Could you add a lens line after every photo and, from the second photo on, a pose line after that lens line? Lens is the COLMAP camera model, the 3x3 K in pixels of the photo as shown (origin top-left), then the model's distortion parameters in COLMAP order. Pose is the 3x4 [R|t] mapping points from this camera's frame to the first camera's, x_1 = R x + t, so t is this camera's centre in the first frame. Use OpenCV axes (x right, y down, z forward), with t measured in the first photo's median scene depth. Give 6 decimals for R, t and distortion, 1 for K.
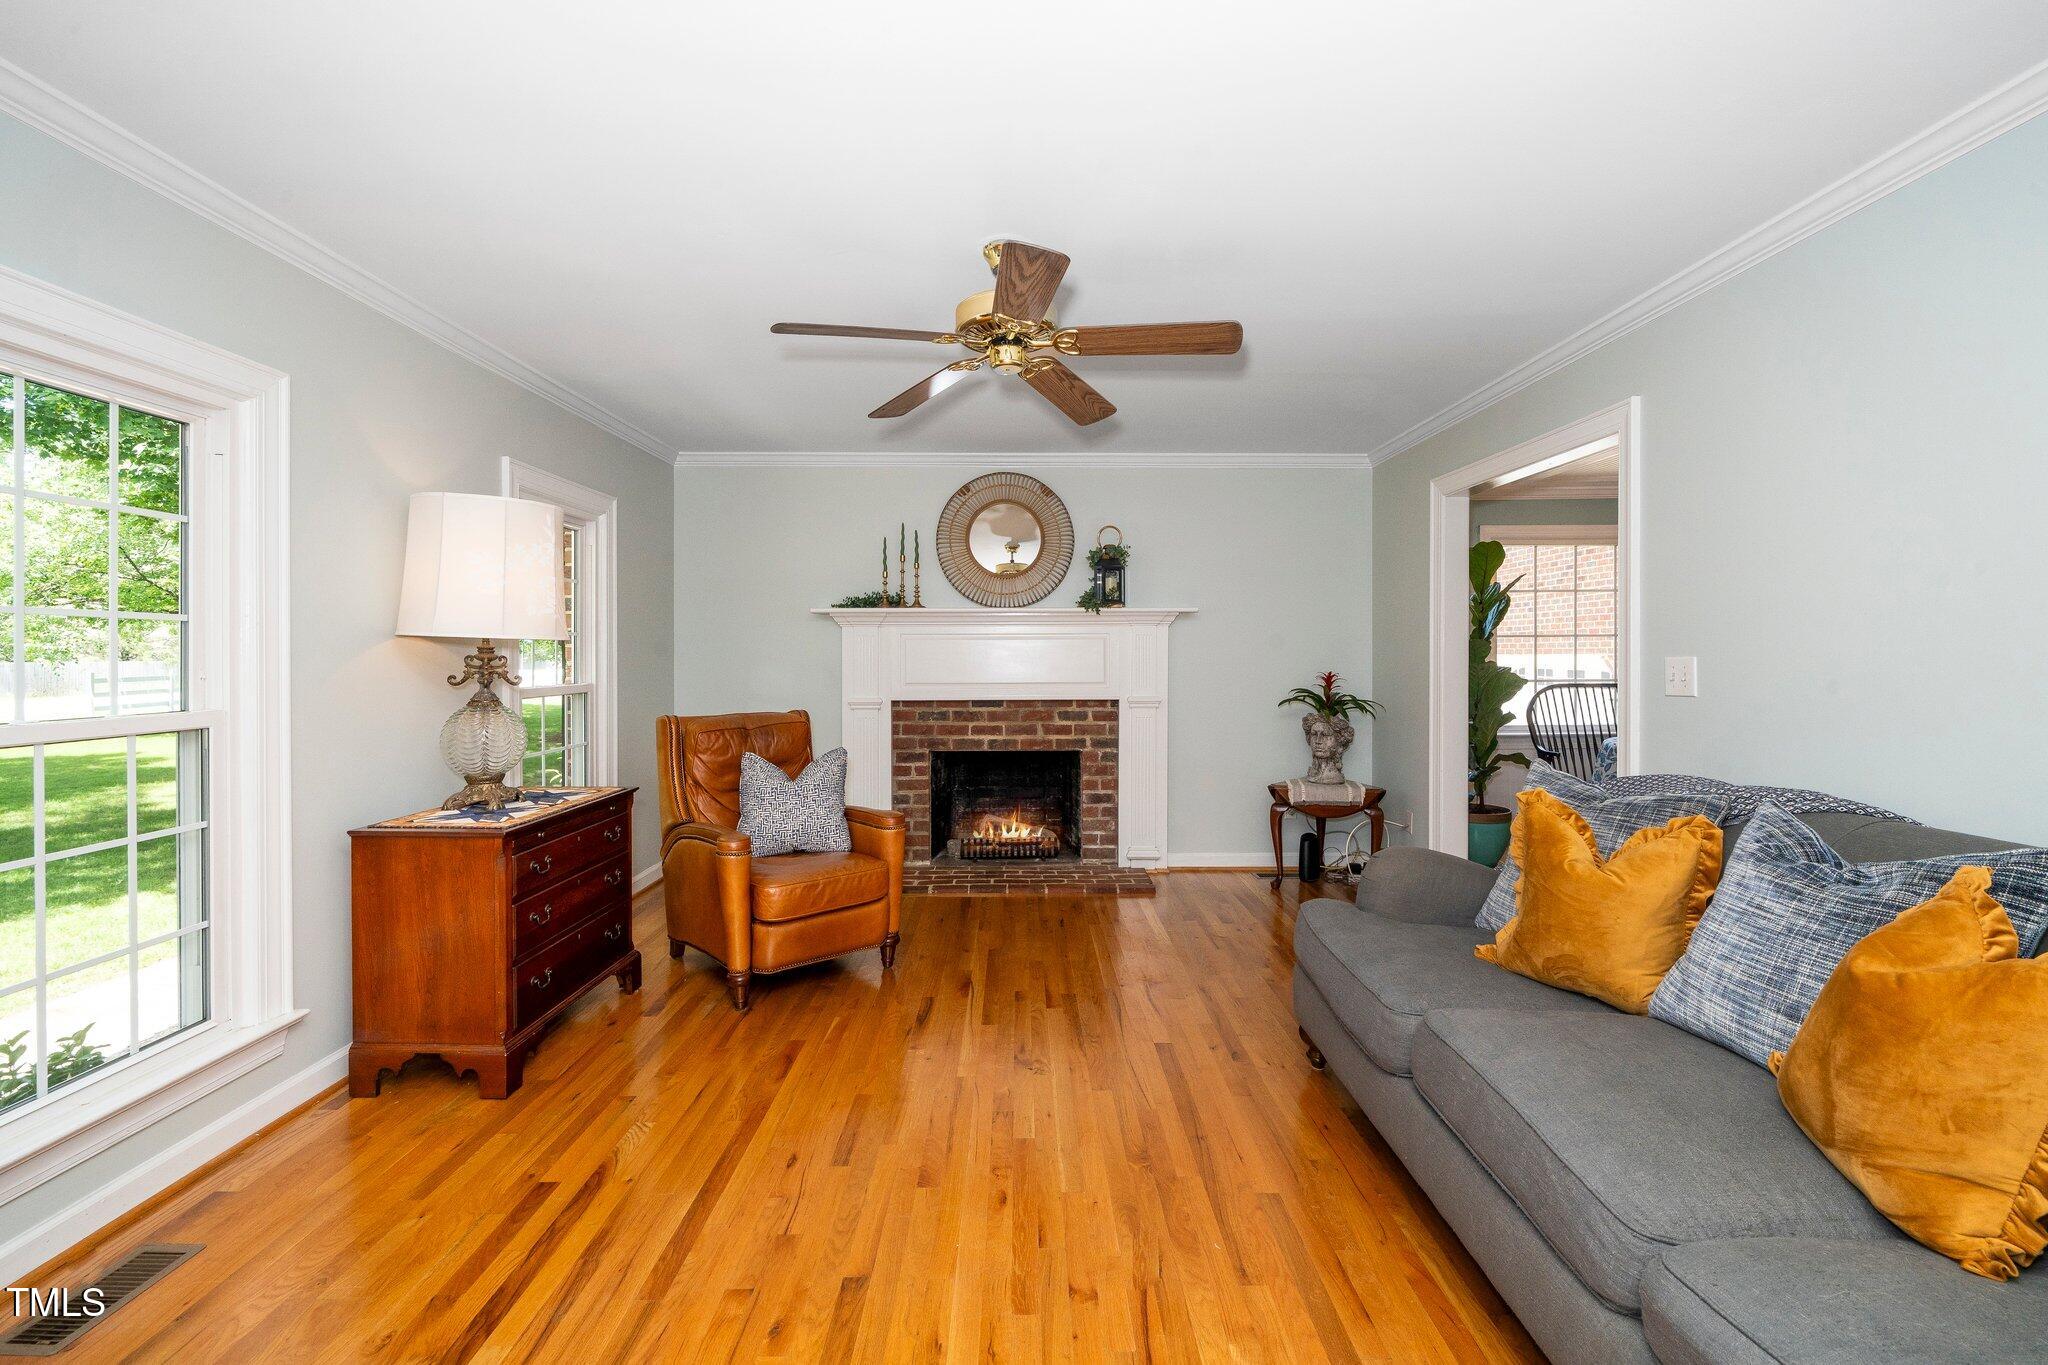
lens RADIAL K [[834.4, 0, 1030.8], [0, 834.4, 646.4], [0, 0, 1]] dist [0.001688, 0.000329]
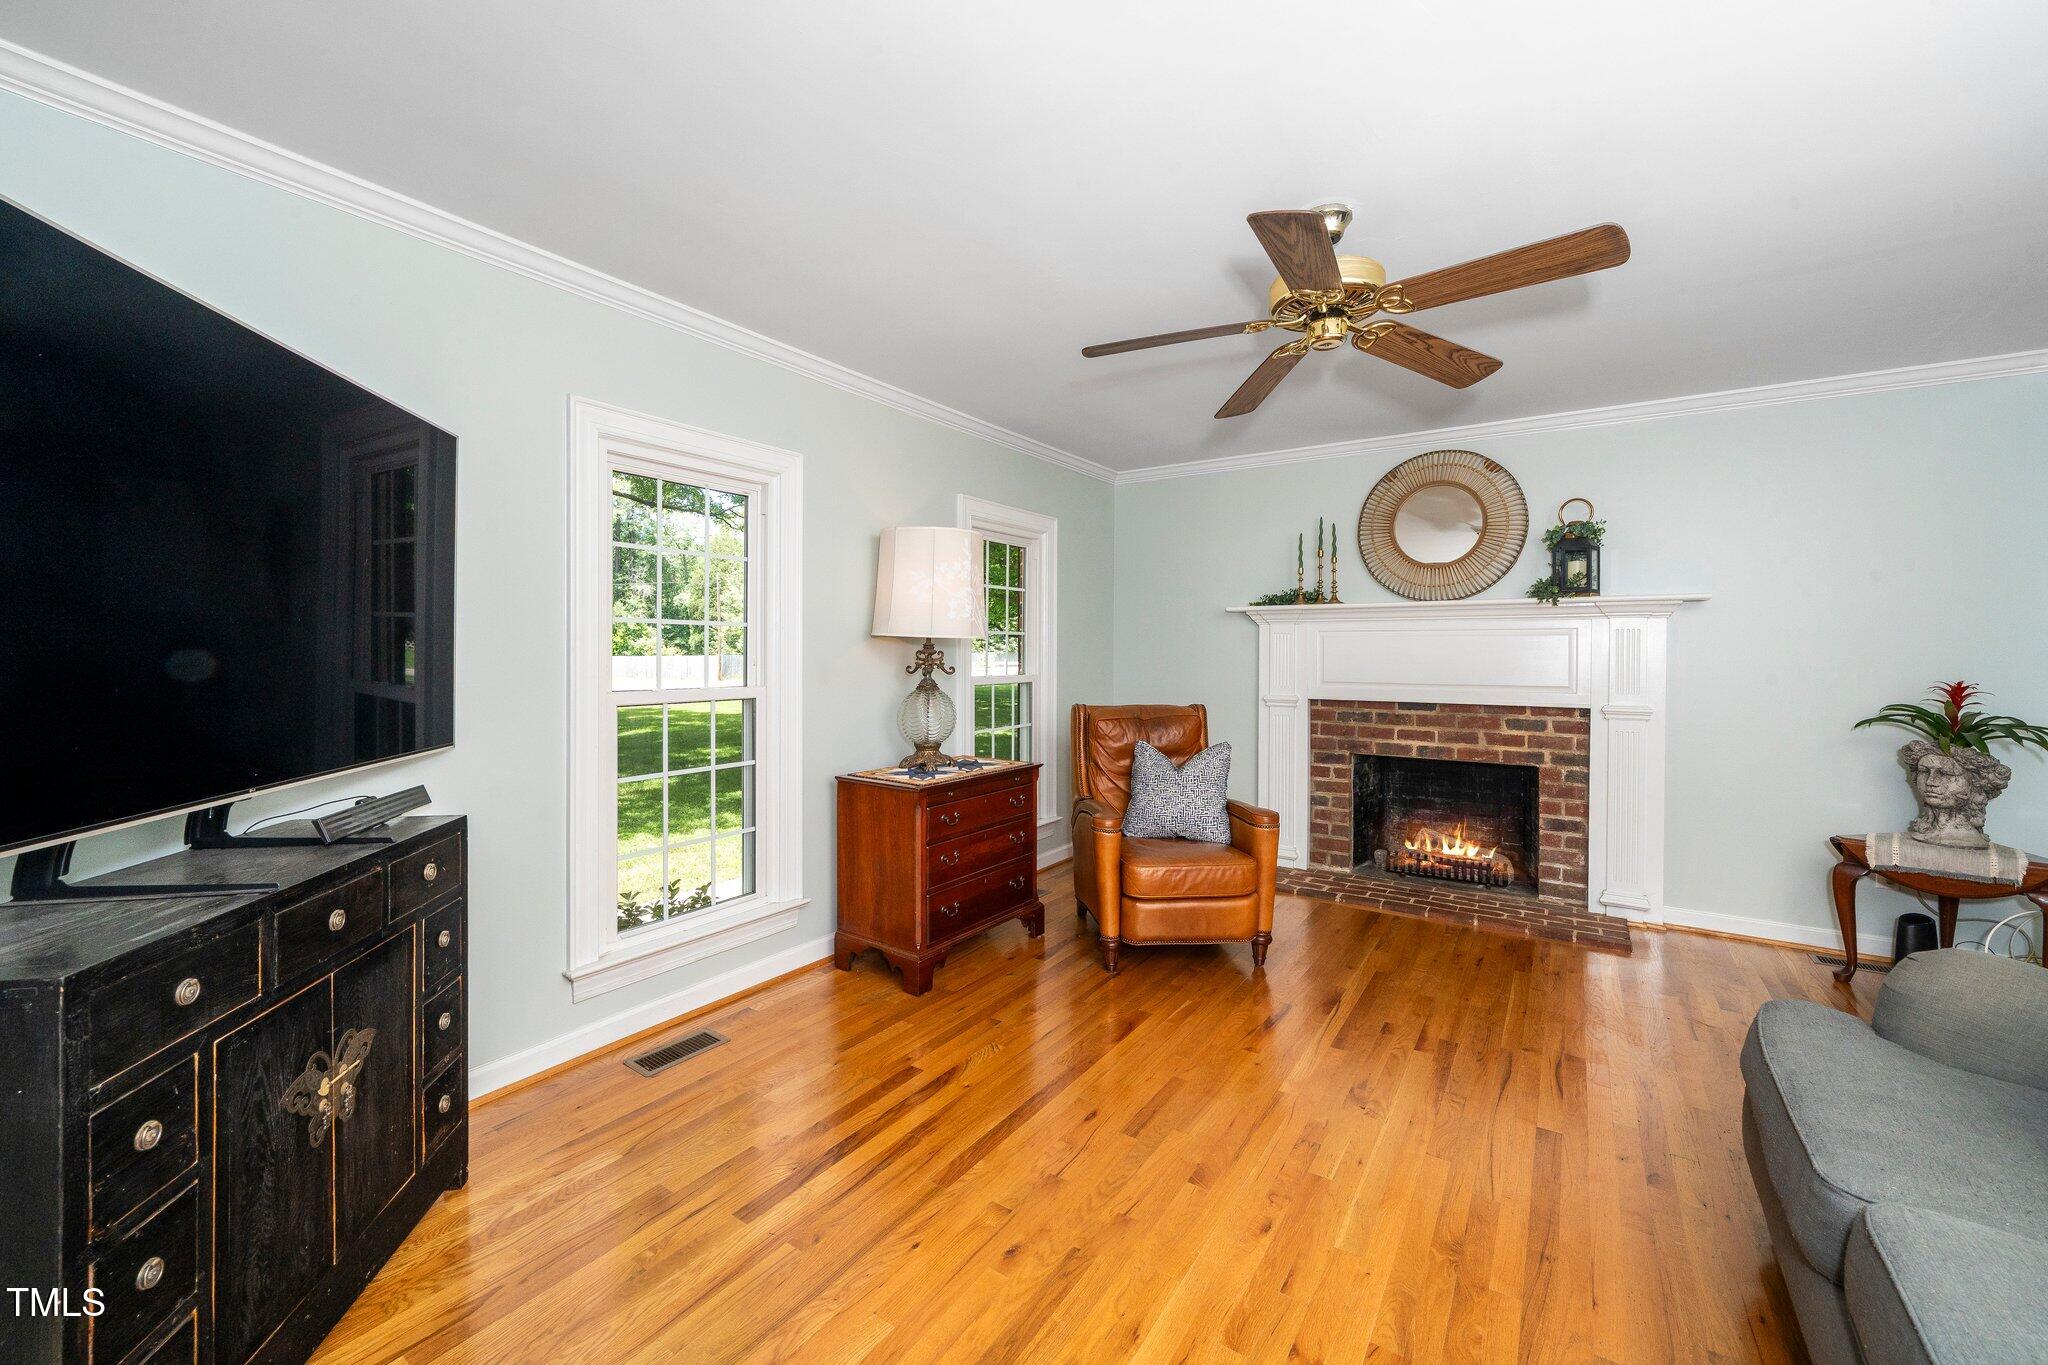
lens RADIAL K [[802.3, 0, 1034.5], [0, 802.3, 646.4], [0, 0, 1]] dist [-0.000319, 0.000106]
pose [[0.827063, 0.002147, -0.562105, 0.107742], [-0.000199, 0.999994, 0.003528, -0.000170], [0.562109, -0.002806, 0.827058, 0.042100]]
